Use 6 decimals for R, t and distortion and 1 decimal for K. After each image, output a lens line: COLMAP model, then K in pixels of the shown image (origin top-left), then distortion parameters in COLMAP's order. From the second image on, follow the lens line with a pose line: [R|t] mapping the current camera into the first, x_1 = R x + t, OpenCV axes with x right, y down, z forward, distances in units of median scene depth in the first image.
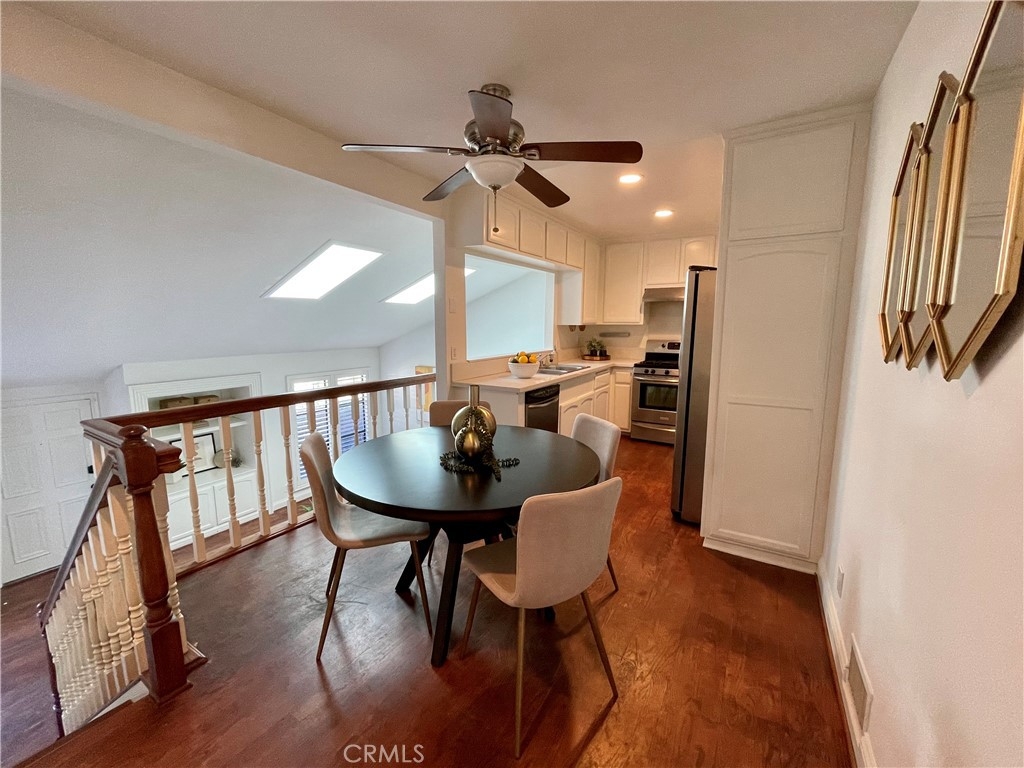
lens RADIAL K [[415.1, 0, 507.7], [0, 415.1, 382.1], [0, 0, 1]] dist [-0.001480, 0.001220]
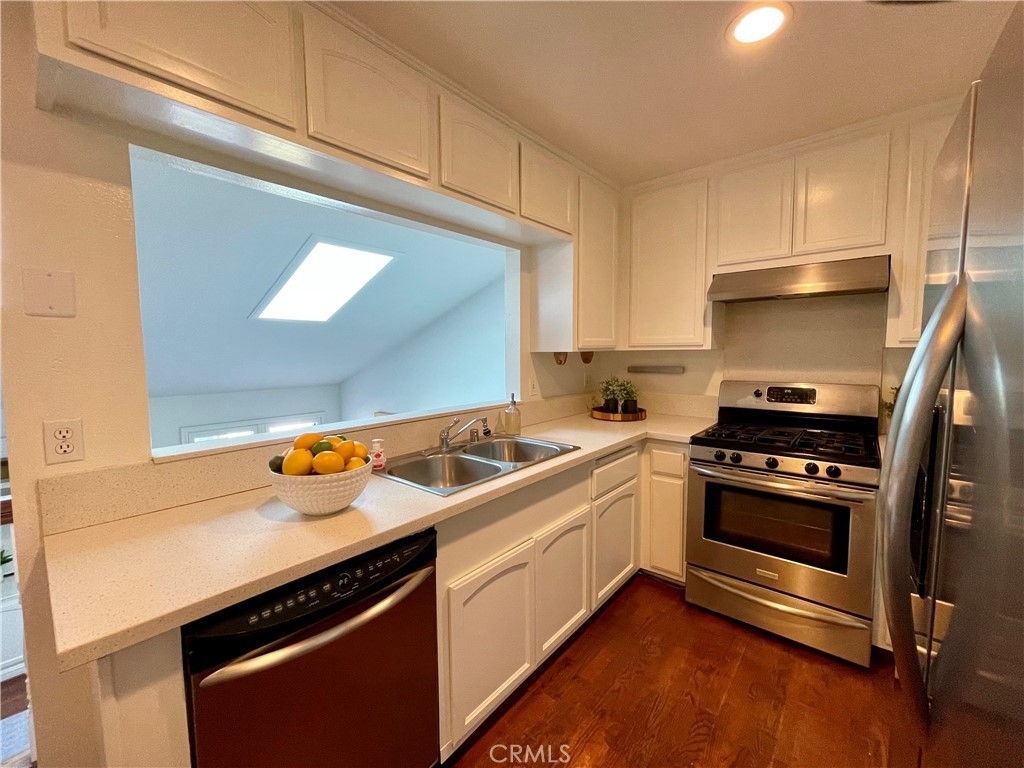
lens RADIAL K [[415.1, 0, 516.6], [0, 415.1, 382.4], [0, 0, 1]] dist [-0.001480, 0.001220]
pose [[0.989077, 0.001831, -0.147387, 0.177966], [-0.011526, 0.997822, -0.064948, -0.068417], [0.146947, 0.065937, 0.986944, 0.506816]]
